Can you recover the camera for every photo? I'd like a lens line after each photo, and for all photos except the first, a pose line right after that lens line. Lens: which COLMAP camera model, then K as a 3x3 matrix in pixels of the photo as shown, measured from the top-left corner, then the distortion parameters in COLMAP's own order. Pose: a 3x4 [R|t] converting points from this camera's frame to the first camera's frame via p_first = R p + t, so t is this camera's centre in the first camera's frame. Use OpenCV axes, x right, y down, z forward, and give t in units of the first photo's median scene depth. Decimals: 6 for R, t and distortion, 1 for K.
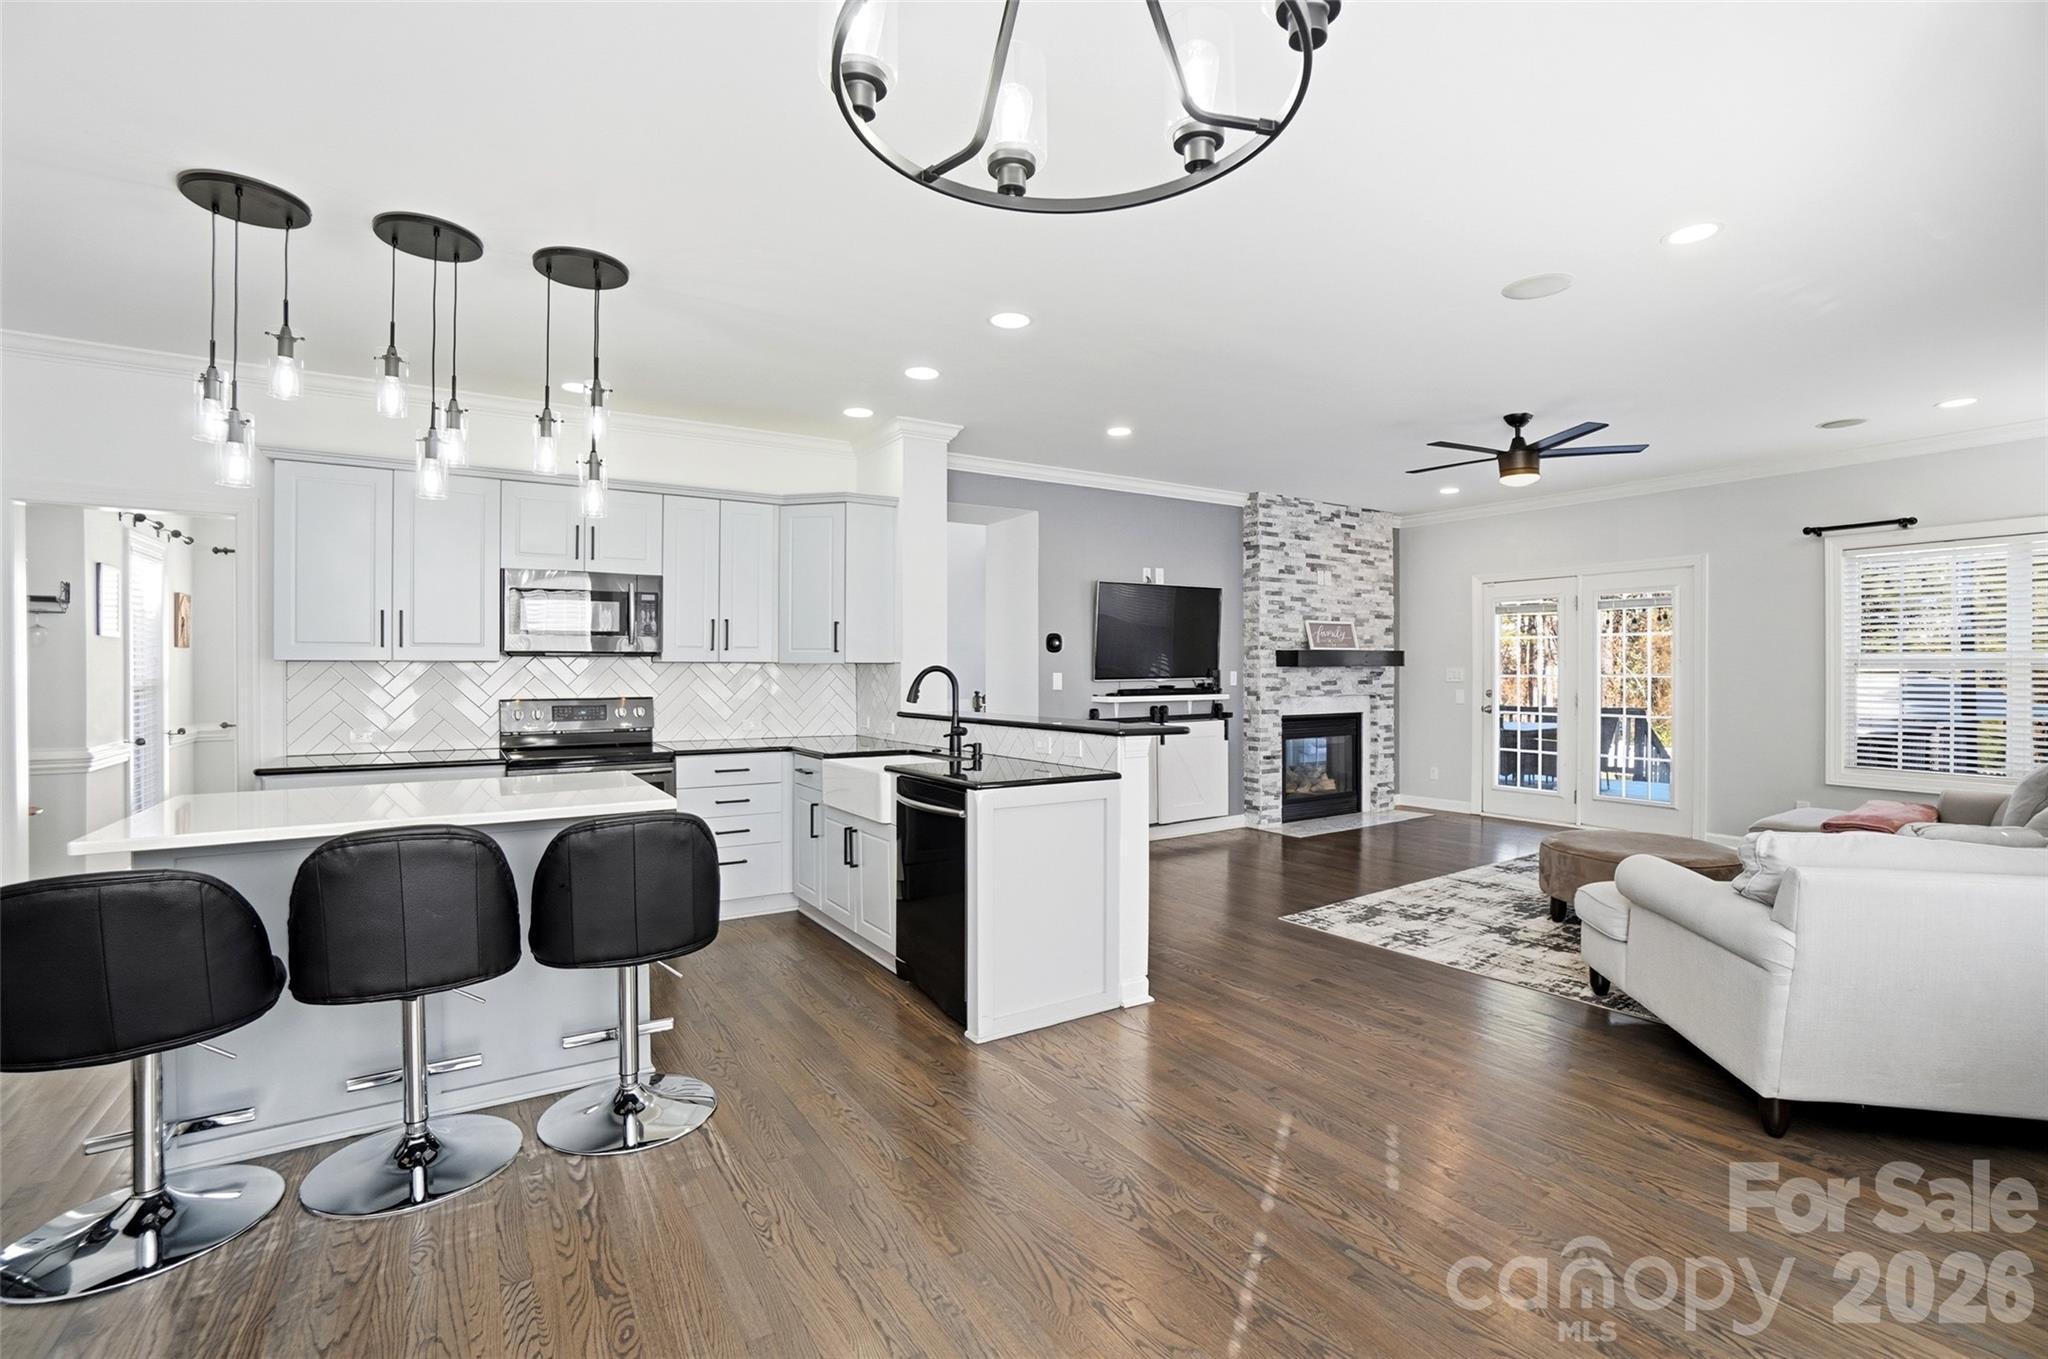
lens RADIAL K [[919.6, 0, 1033.9], [0, 919.6, 666.9], [0, 0, 1]] dist [-0.043399, 0.007338]
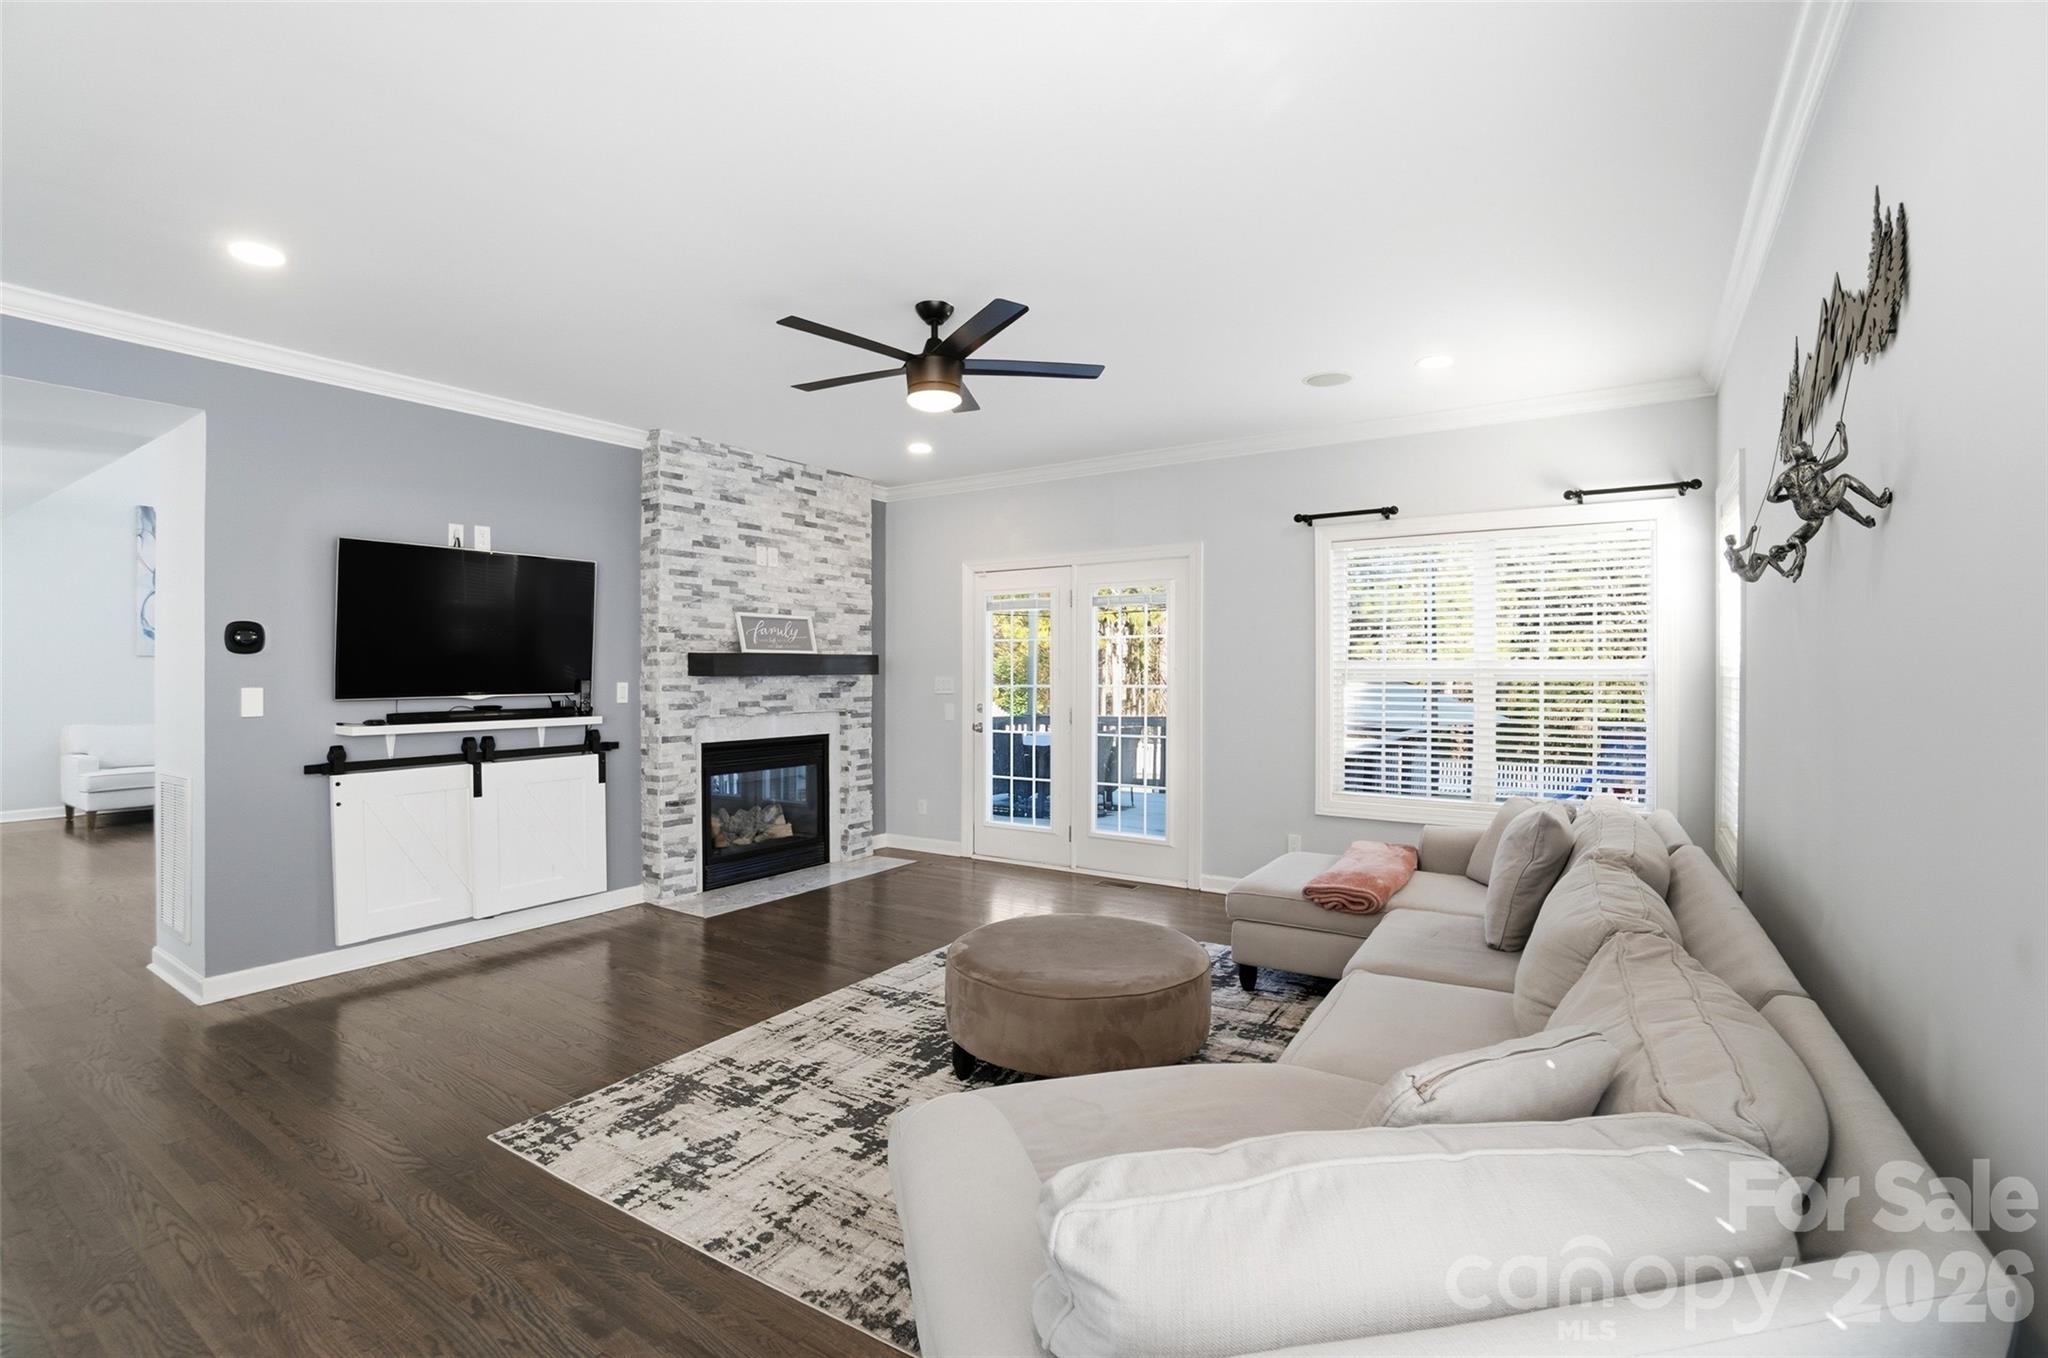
lens RADIAL K [[919.6, 0, 1029.5], [0, 919.6, 679.4], [0, 0, 1]] dist [-0.043399, 0.007338]
pose [[0.917047, -0.003147, 0.398766, 0.240881], [-0.000790, 0.999953, 0.009708, -0.004995], [-0.398777, -0.009218, 0.917001, 0.255743]]
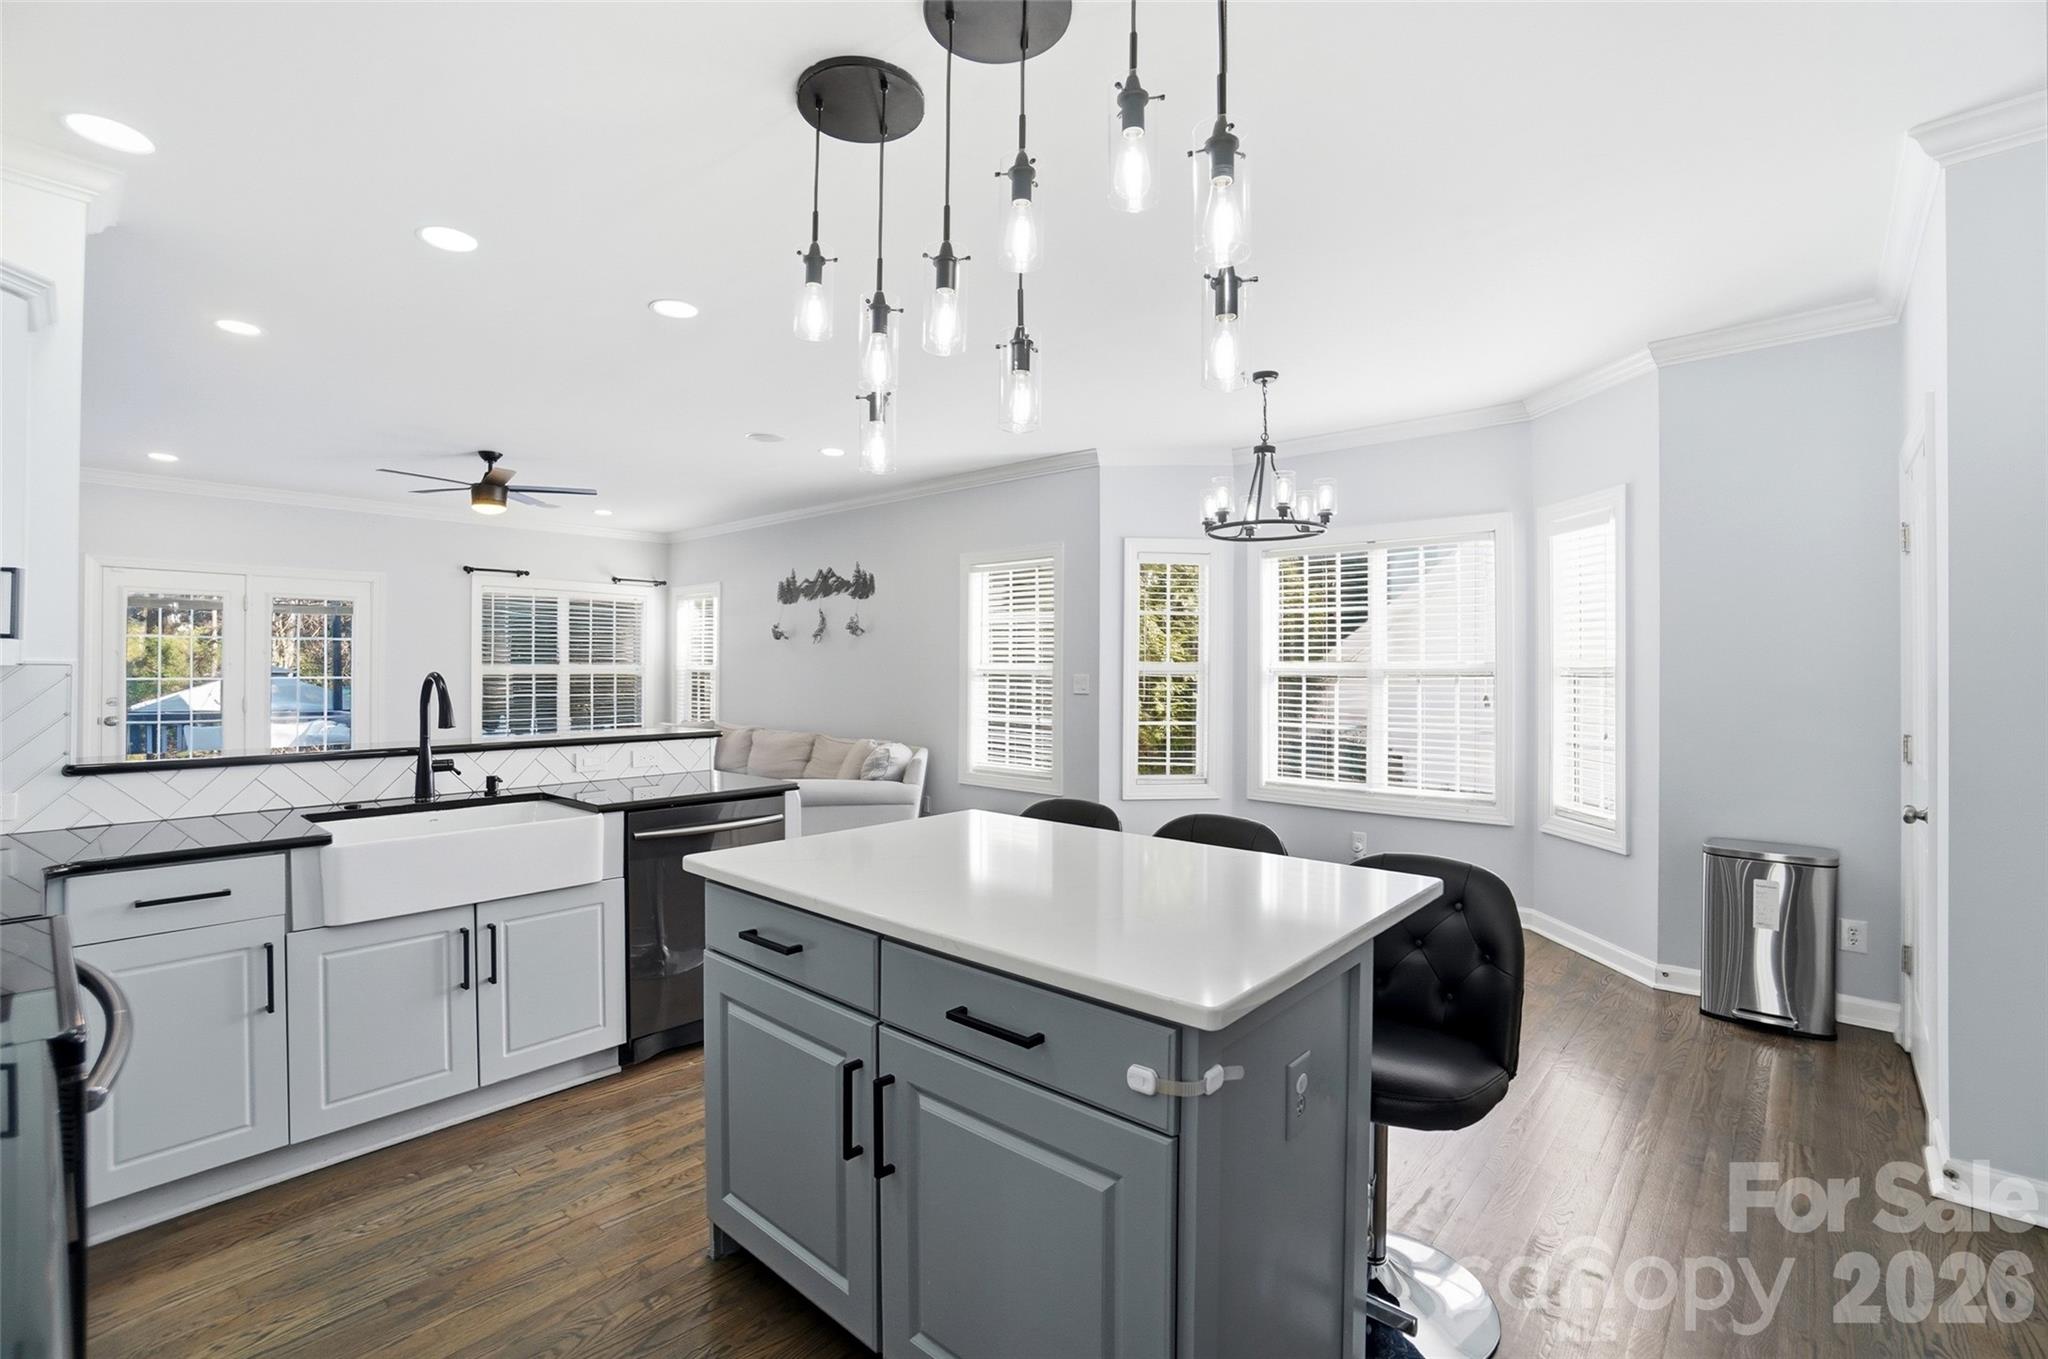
lens RADIAL K [[919.6, 0, 1014.4], [0, 919.6, 663.9], [0, 0, 1]] dist [-0.043399, 0.007338]
pose [[-0.259347, 0.007641, 0.965754, -0.545562], [-0.003936, 0.999952, -0.008969, -0.002060], [-0.965776, -0.006127, -0.259304, 0.482927]]
